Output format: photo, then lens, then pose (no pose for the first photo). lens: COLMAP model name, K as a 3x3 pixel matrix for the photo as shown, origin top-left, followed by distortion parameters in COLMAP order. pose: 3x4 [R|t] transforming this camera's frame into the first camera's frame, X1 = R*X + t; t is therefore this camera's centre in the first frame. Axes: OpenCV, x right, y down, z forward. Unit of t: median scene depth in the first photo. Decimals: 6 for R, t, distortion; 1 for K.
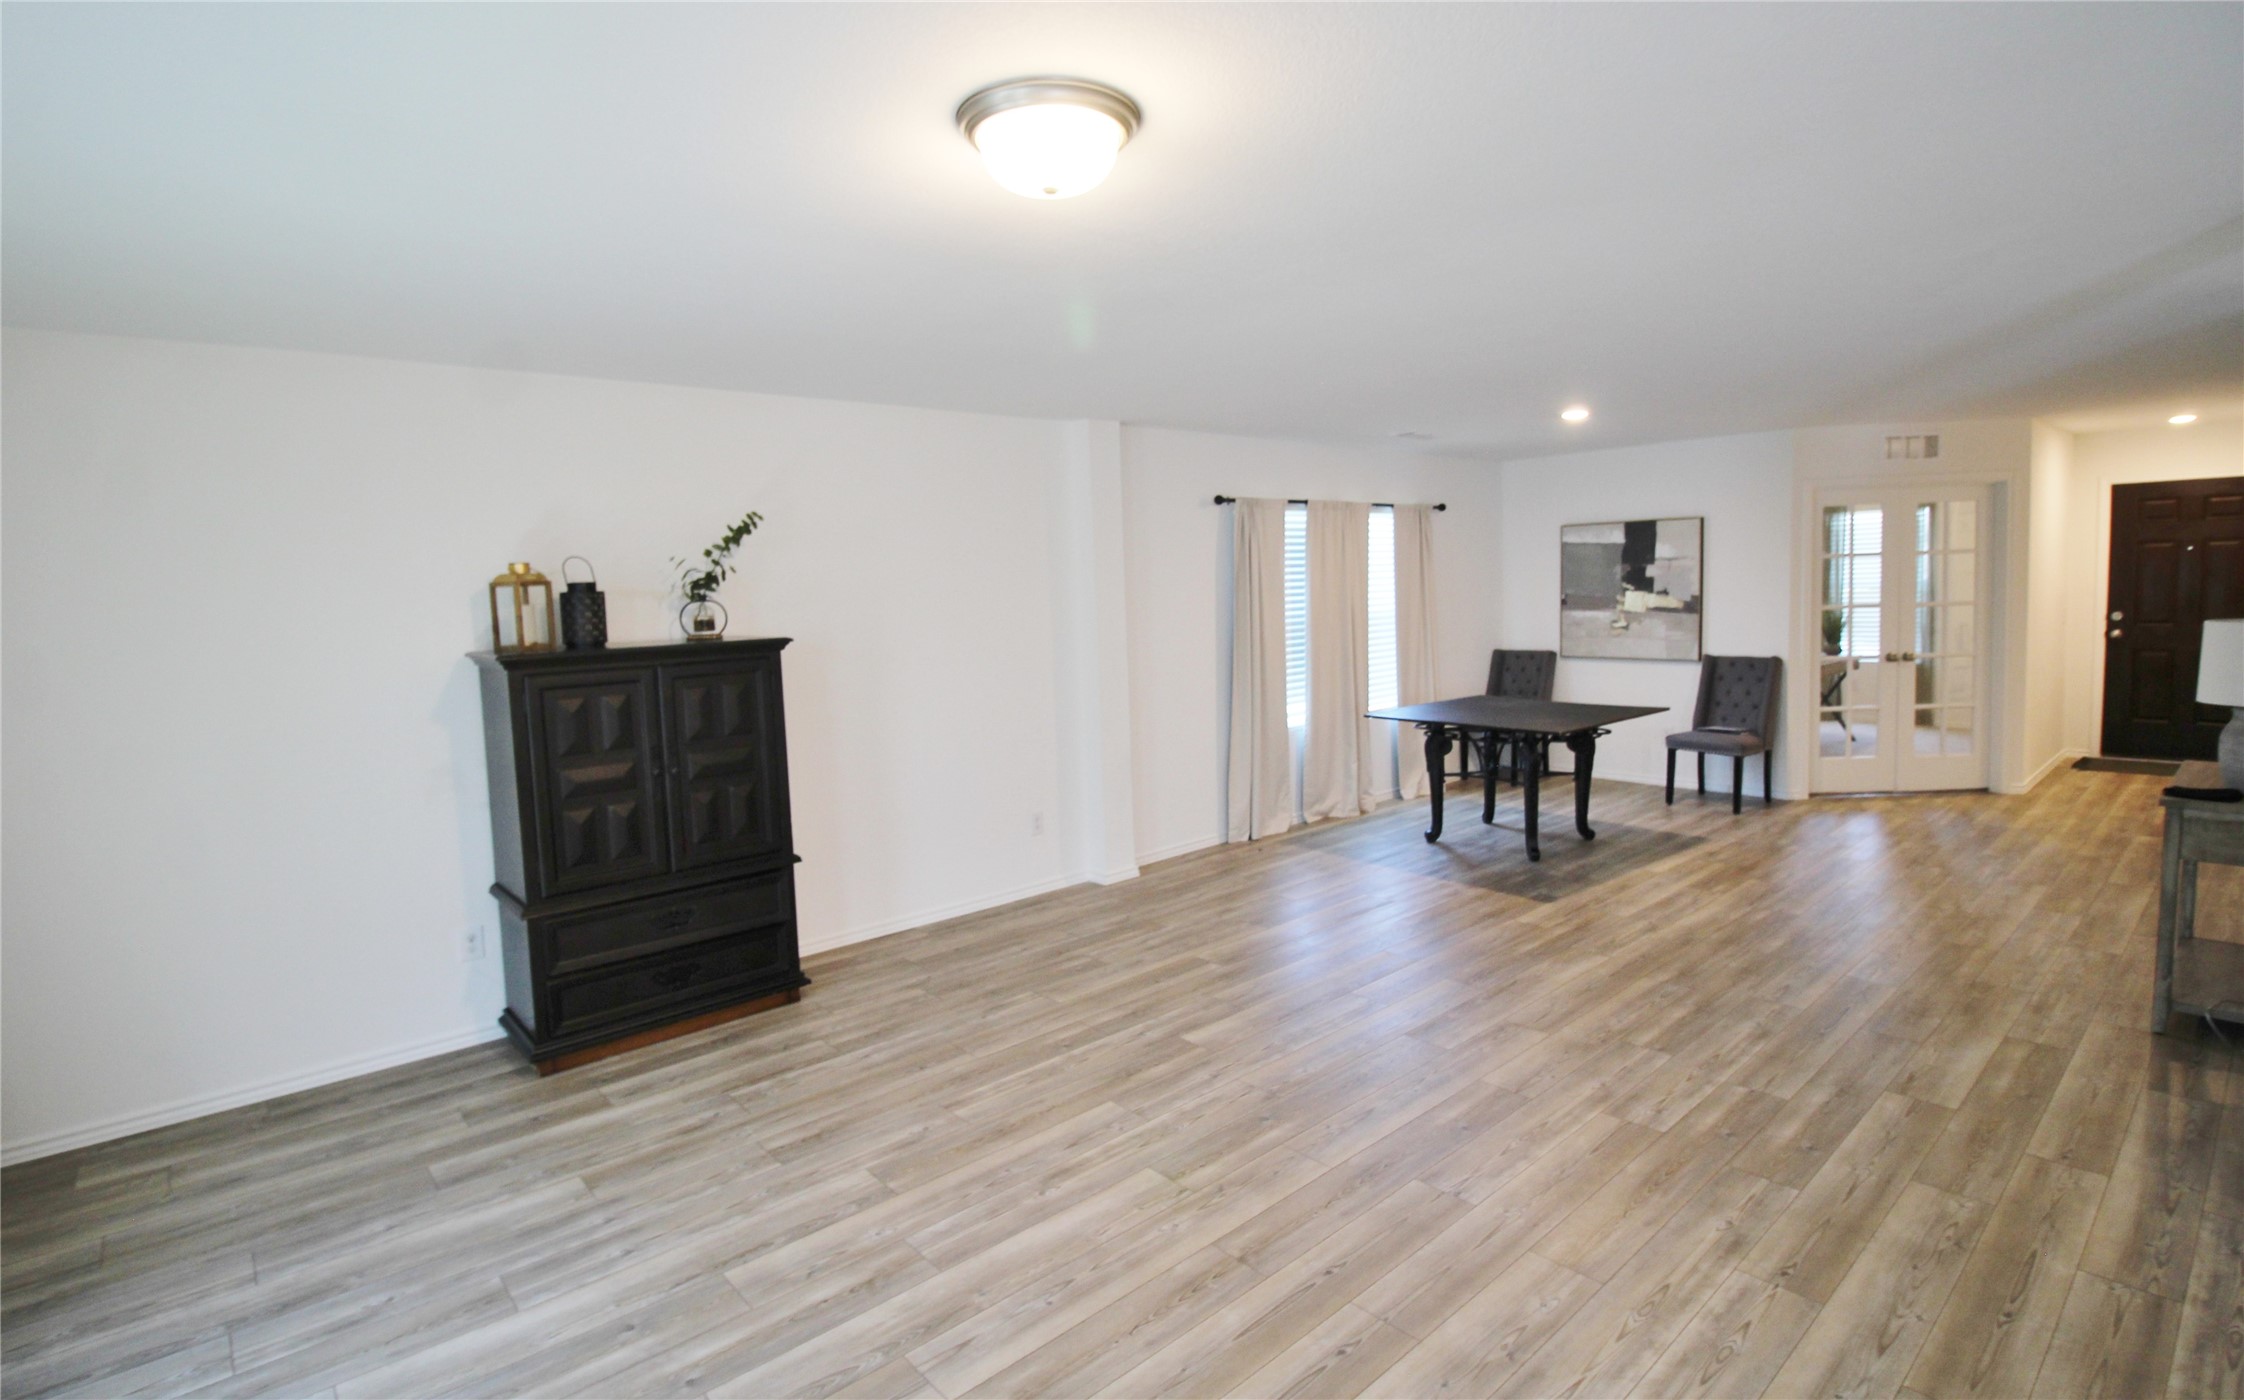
lens RADIAL K [[1081.6, 0, 1118.4], [0, 1081.6, 685.8], [0, 0, 1]] dist [-0.008545, -0.001086]
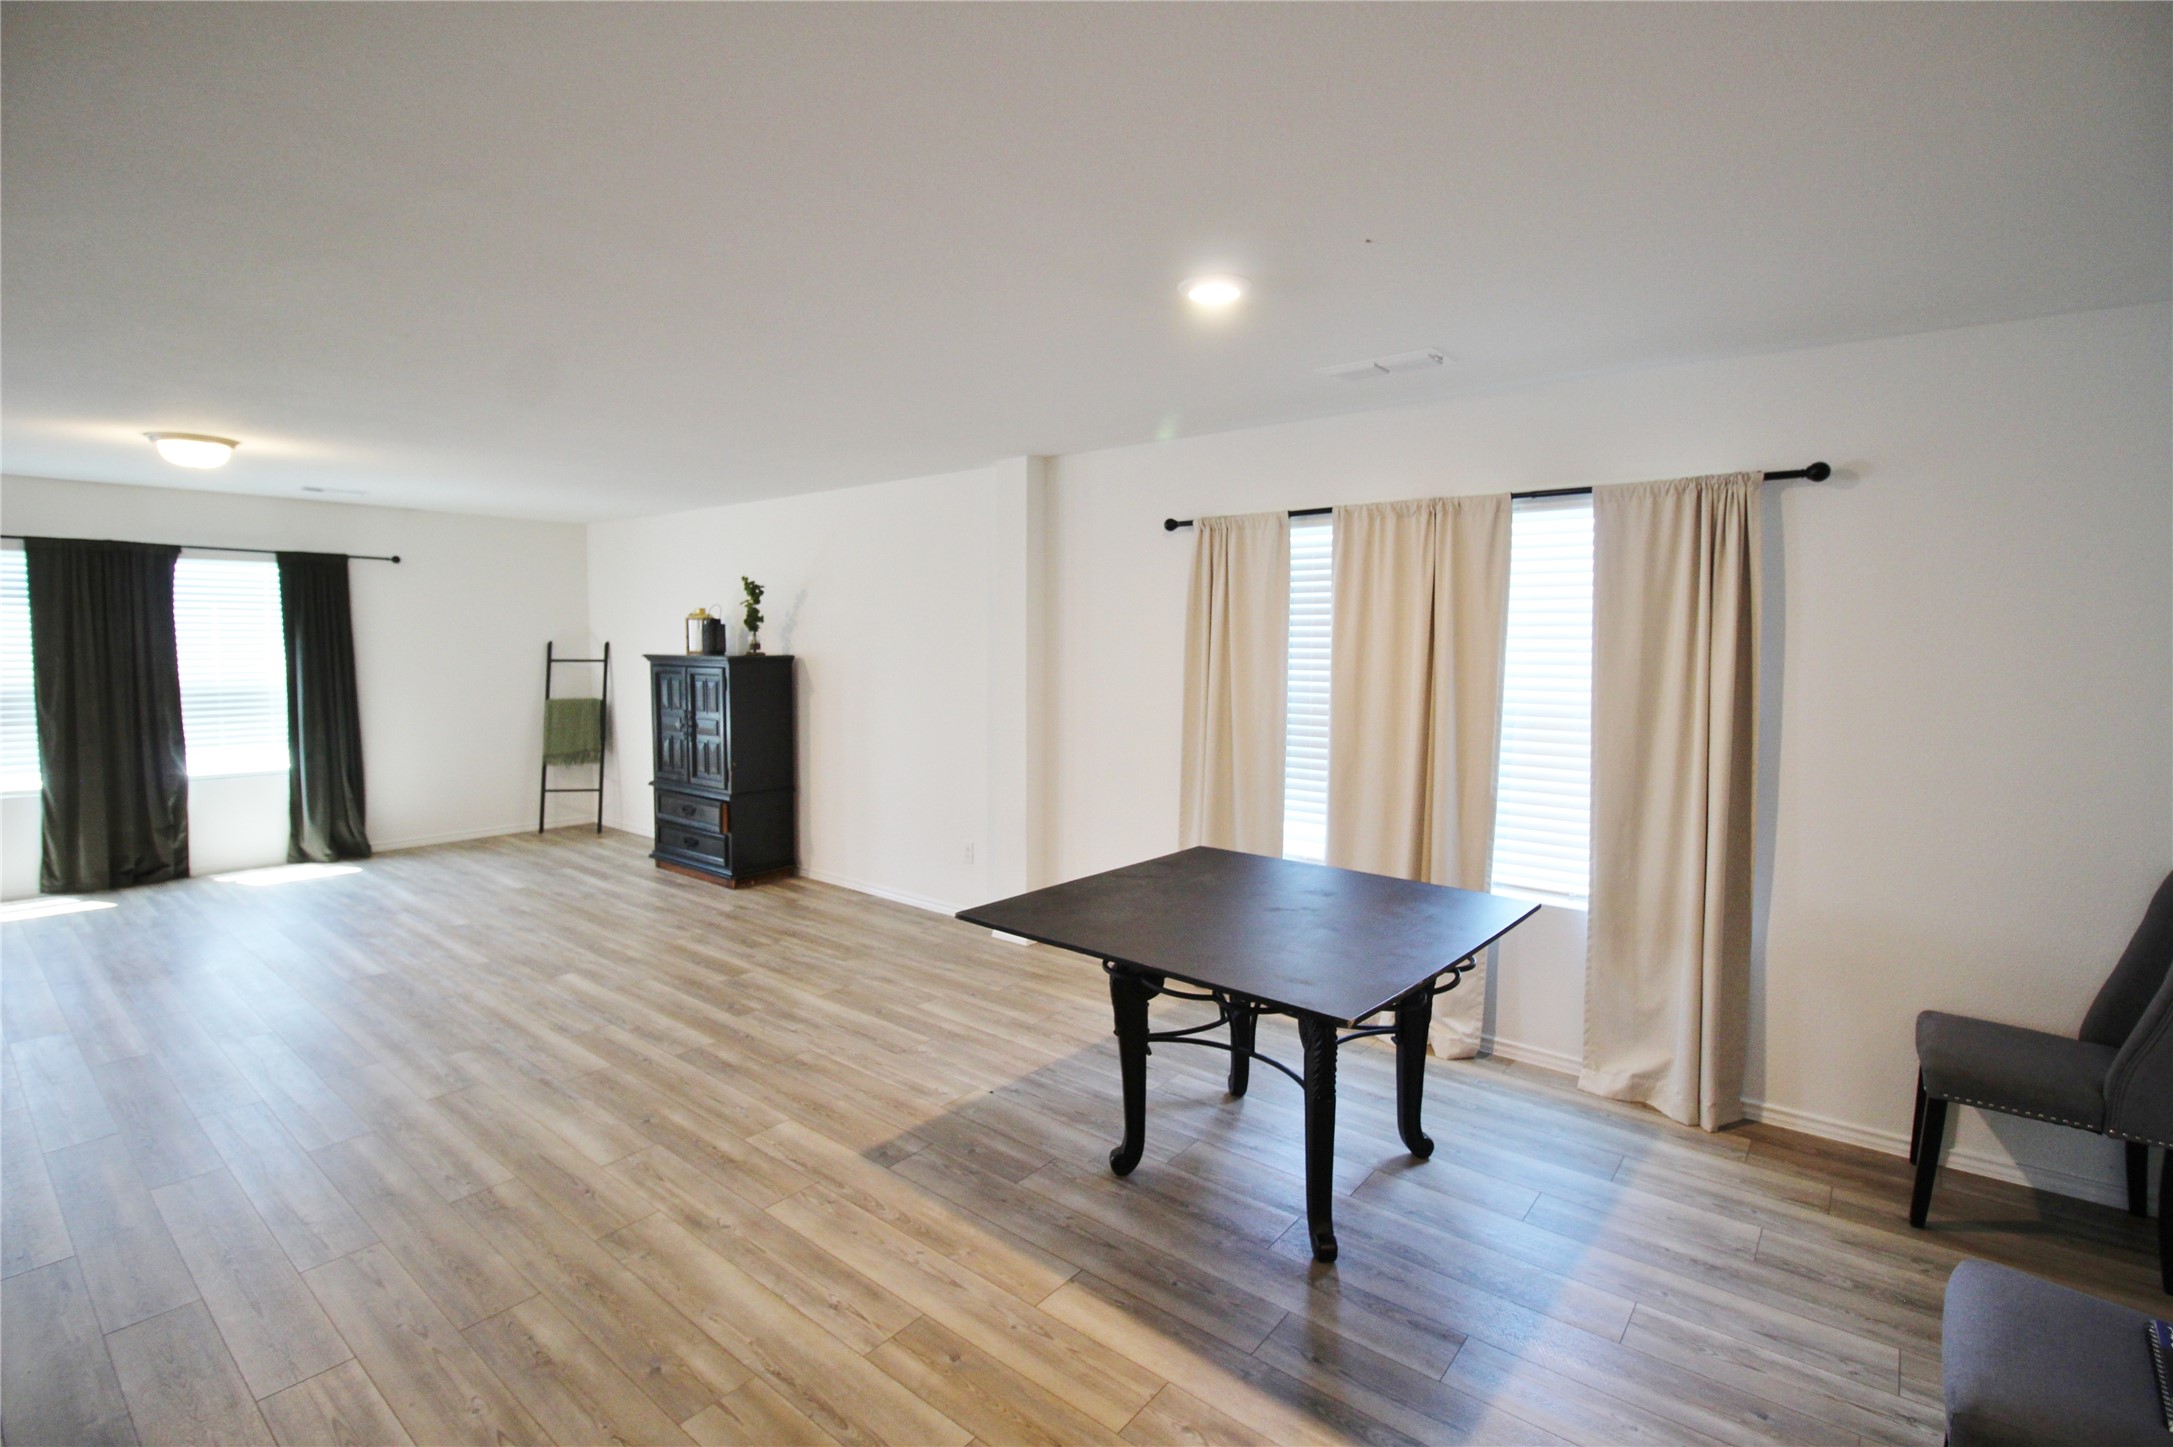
lens RADIAL K [[1015.3, 0, 1096.8], [0, 1015.3, 716.3], [0, 0, 1]] dist [-0.011380, -0.006412]
pose [[0.162175, 0.115811, -0.979942, 1.270710], [-0.101243, 0.989801, 0.100221, -0.165438], [0.981555, 0.082959, 0.172246, 1.323205]]
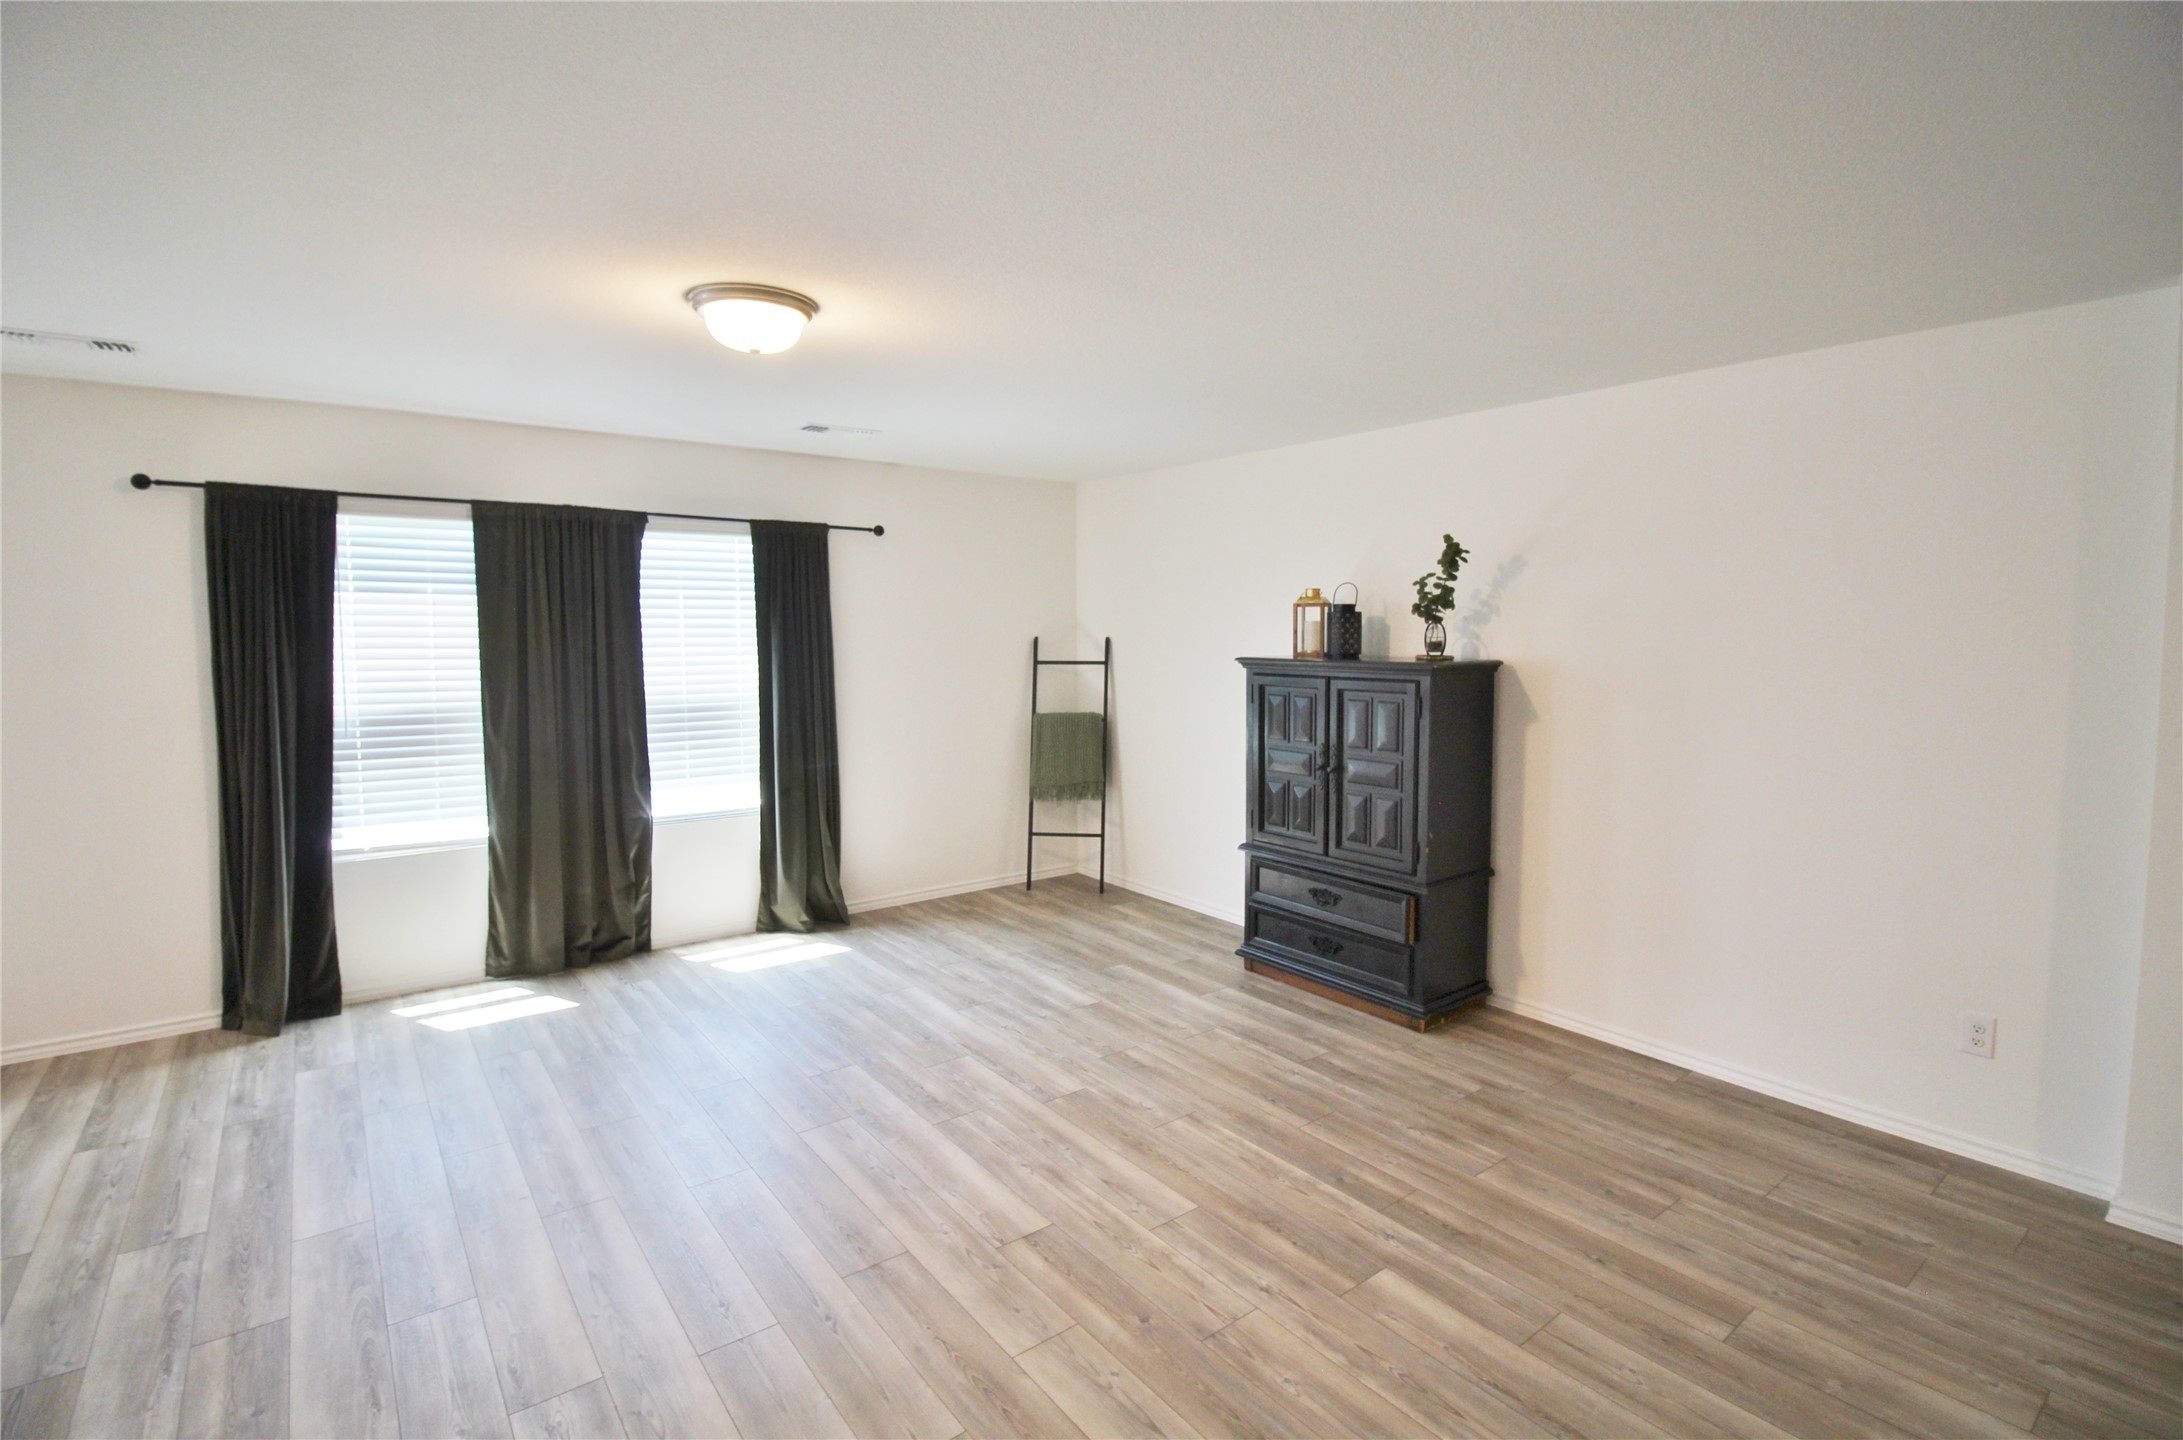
lens RADIAL K [[1020.6, 0, 1086.6], [0, 1020.6, 714.7], [0, 0, 1]] dist [-0.003415, 0.000254]
pose [[-0.075351, 0.123614, -0.989465, 0.649529], [-0.086937, 0.987694, 0.130013, -0.094169], [0.993360, 0.095818, -0.063677, 0.776935]]
